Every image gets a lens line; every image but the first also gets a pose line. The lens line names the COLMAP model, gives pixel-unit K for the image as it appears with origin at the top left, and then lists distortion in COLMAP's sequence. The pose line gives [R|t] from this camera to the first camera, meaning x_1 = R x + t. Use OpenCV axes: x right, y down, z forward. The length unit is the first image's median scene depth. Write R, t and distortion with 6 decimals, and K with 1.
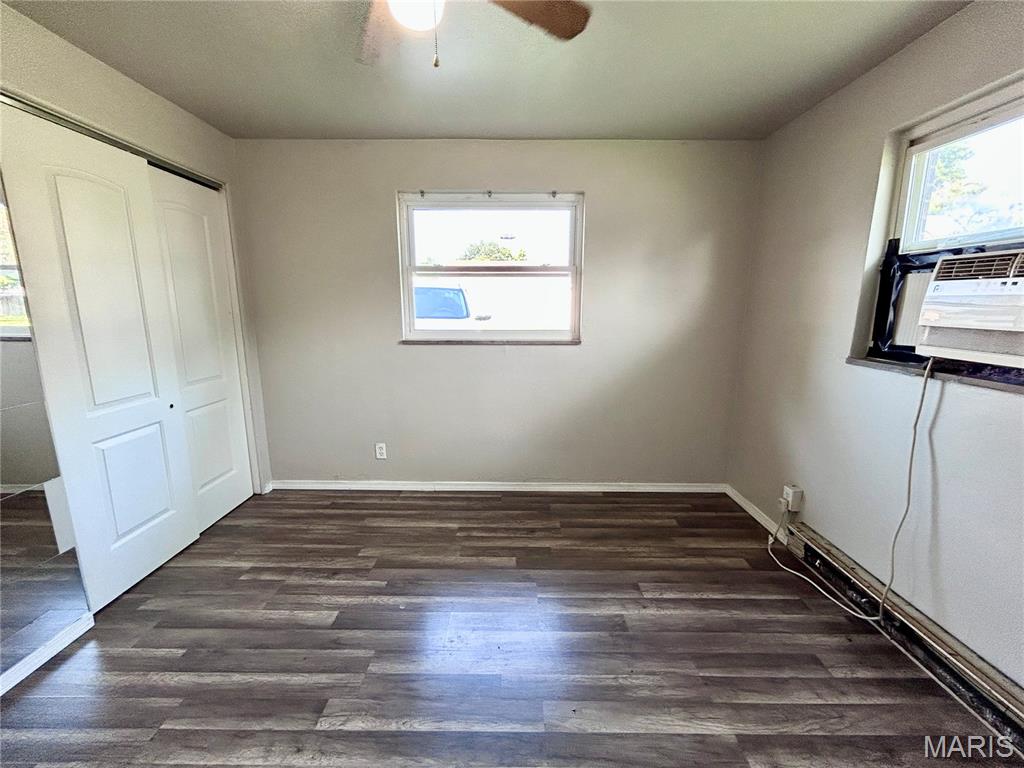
lens RADIAL K [[414.7, 0, 509.0], [0, 414.7, 377.7], [0, 0, 1]] dist [-0.002532, 0.002331]
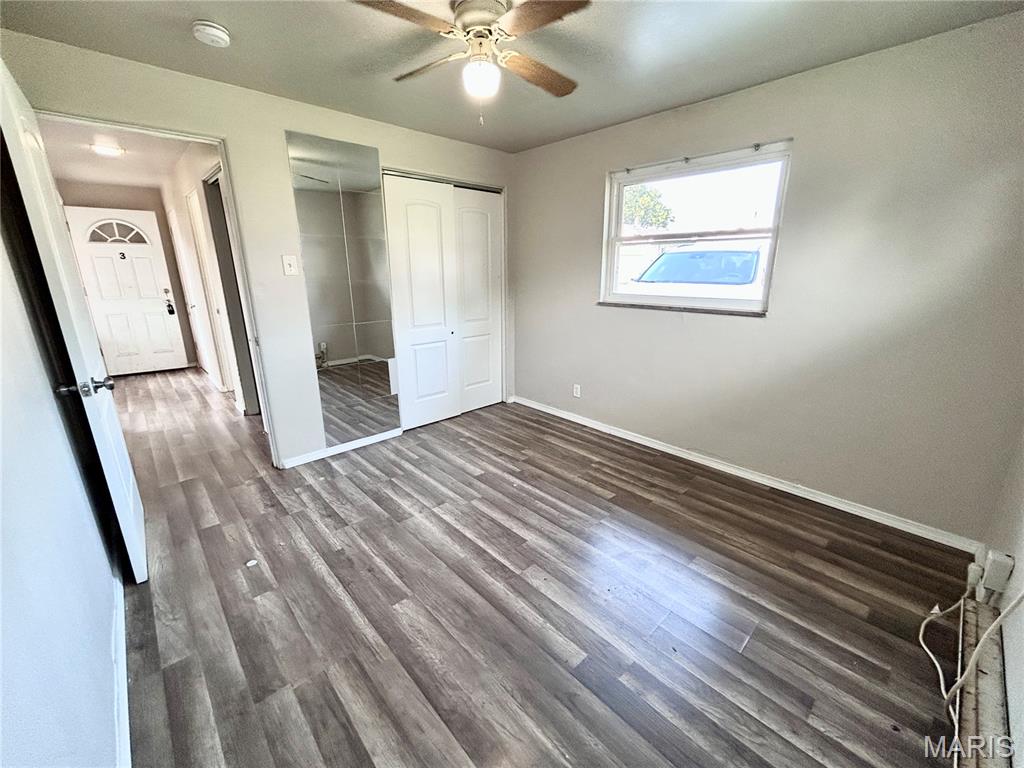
lens RADIAL K [[414.7, 0, 508.6], [0, 414.7, 374.4], [0, 0, 1]] dist [-0.002532, 0.002331]
pose [[0.686459, 0.176407, -0.705446, 0.581131], [-0.120428, 0.984311, 0.128954, -0.009833], [0.717127, -0.003566, 0.696934, -0.019667]]
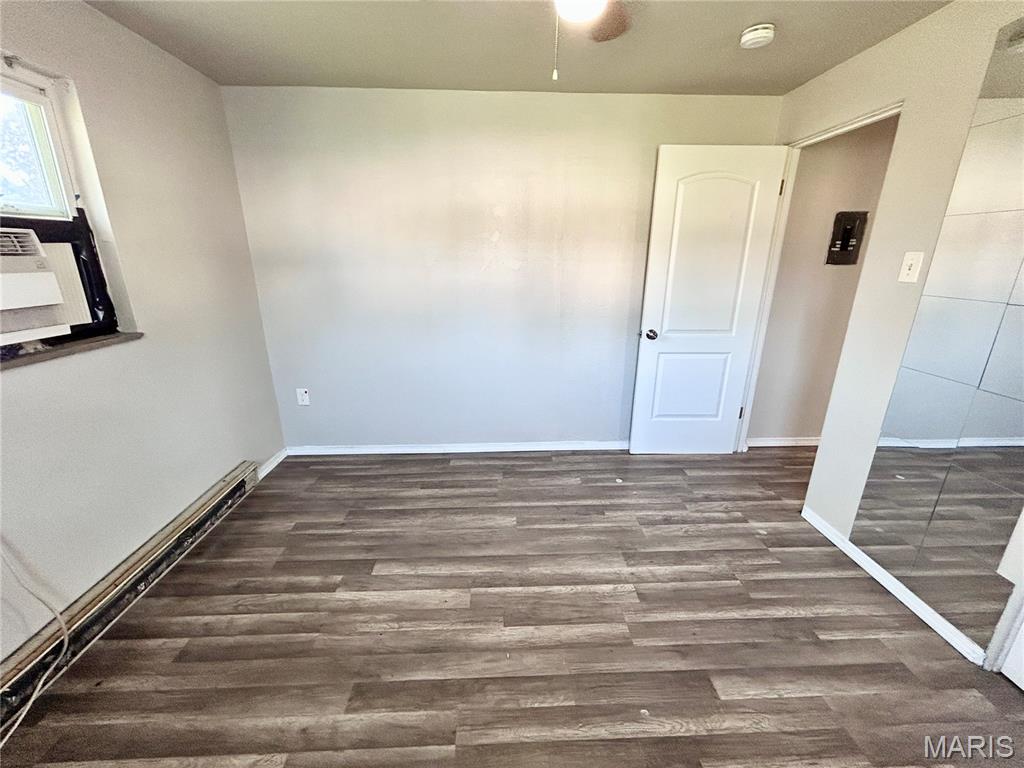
lens RADIAL K [[414.7, 0, 515.8], [0, 414.7, 375.0], [0, 0, 1]] dist [-0.002532, 0.002331]
pose [[-0.998314, 0.009194, -0.057319, 0.004865], [-0.017208, 0.896136, 0.443445, -0.255312], [0.055443, 0.443684, -0.894467, 1.176126]]
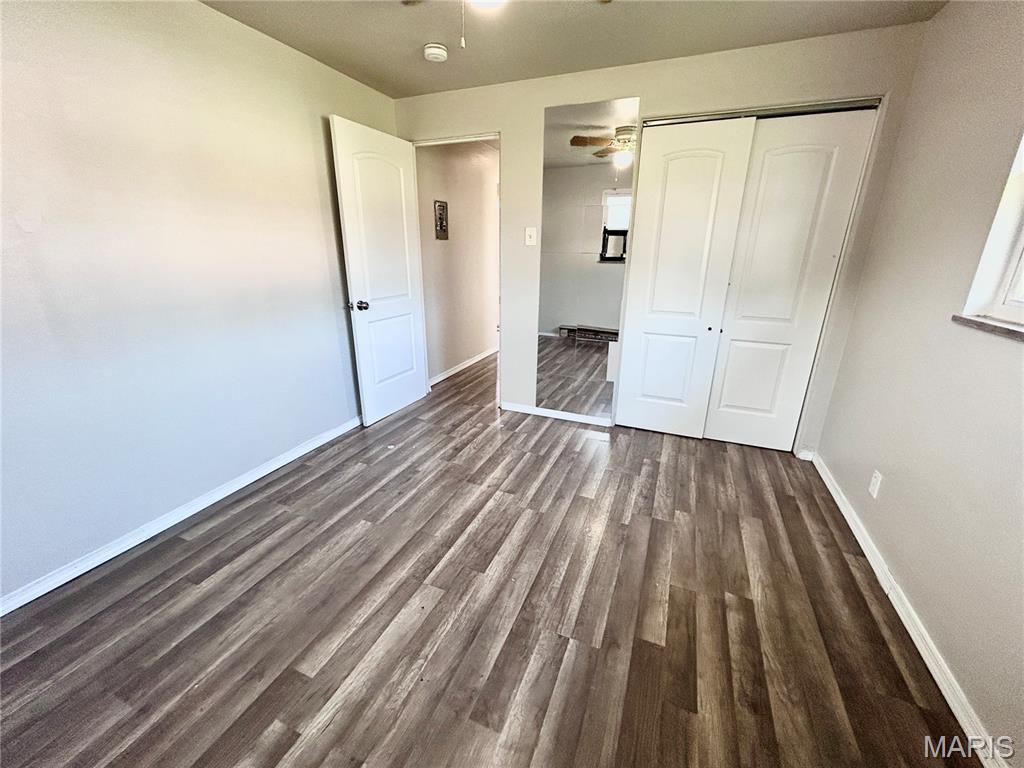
lens RADIAL K [[414.7, 0, 510.6], [0, 414.7, 373.3], [0, 0, 1]] dist [-0.002532, 0.002331]
pose [[-0.373230, 0.265958, -0.888800, 0.577022], [-0.171061, 0.921874, 0.347688, -0.143668], [0.911832, 0.281807, -0.298575, 0.874499]]
